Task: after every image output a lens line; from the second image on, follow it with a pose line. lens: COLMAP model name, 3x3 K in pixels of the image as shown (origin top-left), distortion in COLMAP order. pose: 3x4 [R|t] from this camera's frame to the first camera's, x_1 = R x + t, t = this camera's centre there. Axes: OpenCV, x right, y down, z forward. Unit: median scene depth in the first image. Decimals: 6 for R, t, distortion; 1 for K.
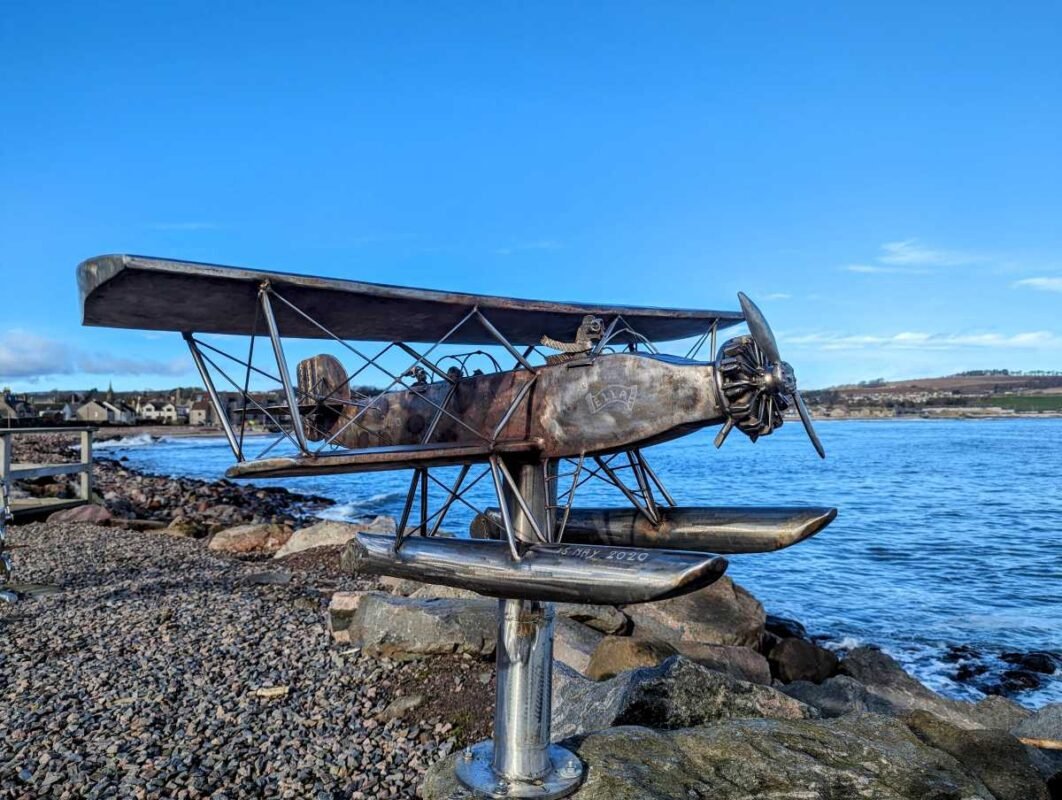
lens RADIAL K [[745.8, 0, 525.3], [0, 745.8, 404.7], [0, 0, 1]] dist [0.043902, -0.036074]
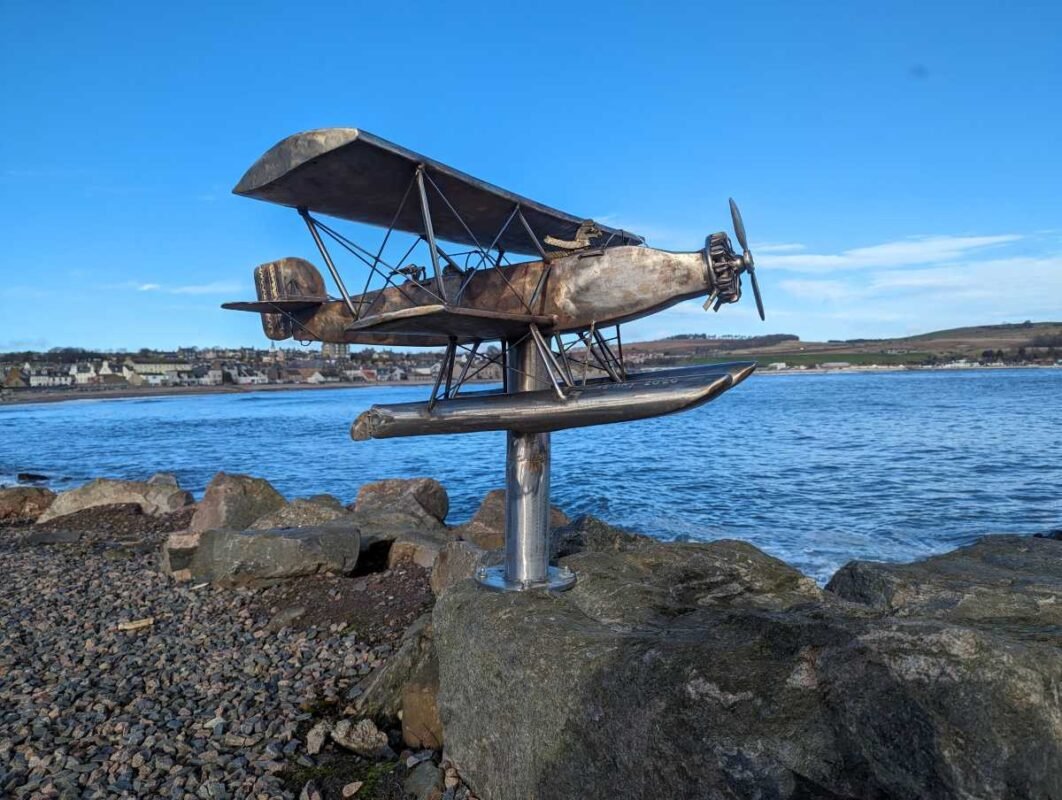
lens RADIAL K [[745.8, 0, 524.8], [0, 745.8, 399.1], [0, 0, 1]] dist [0.043902, -0.036074]
pose [[0.945317, -0.023091, 0.325335, -0.153480], [0.009136, 0.998974, 0.044356, 0.045626], [-0.326025, -0.038958, 0.944558, -0.068487]]
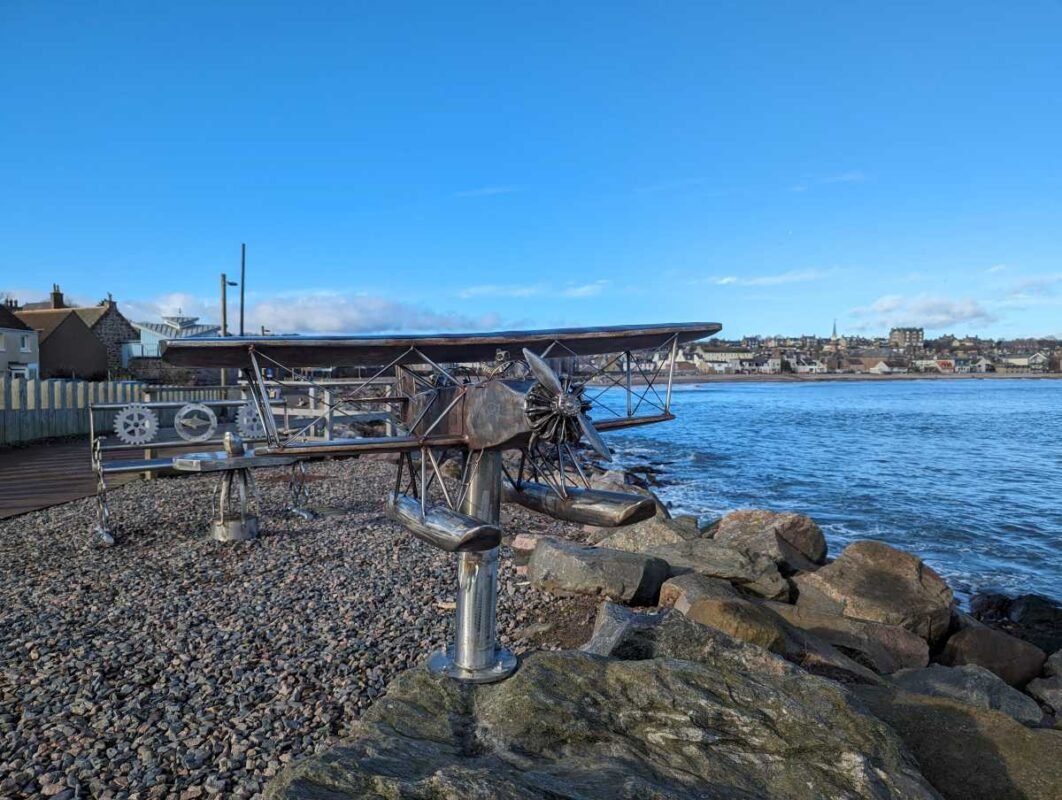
lens RADIAL K [[745.8, 0, 526.4], [0, 745.8, 401.6], [0, 0, 1]] dist [0.043902, -0.036074]
pose [[0.927355, 0.023385, -0.373452, 0.224785], [-0.000770, 0.998162, 0.060590, -0.036100], [0.374182, -0.055901, 0.925669, -0.093489]]
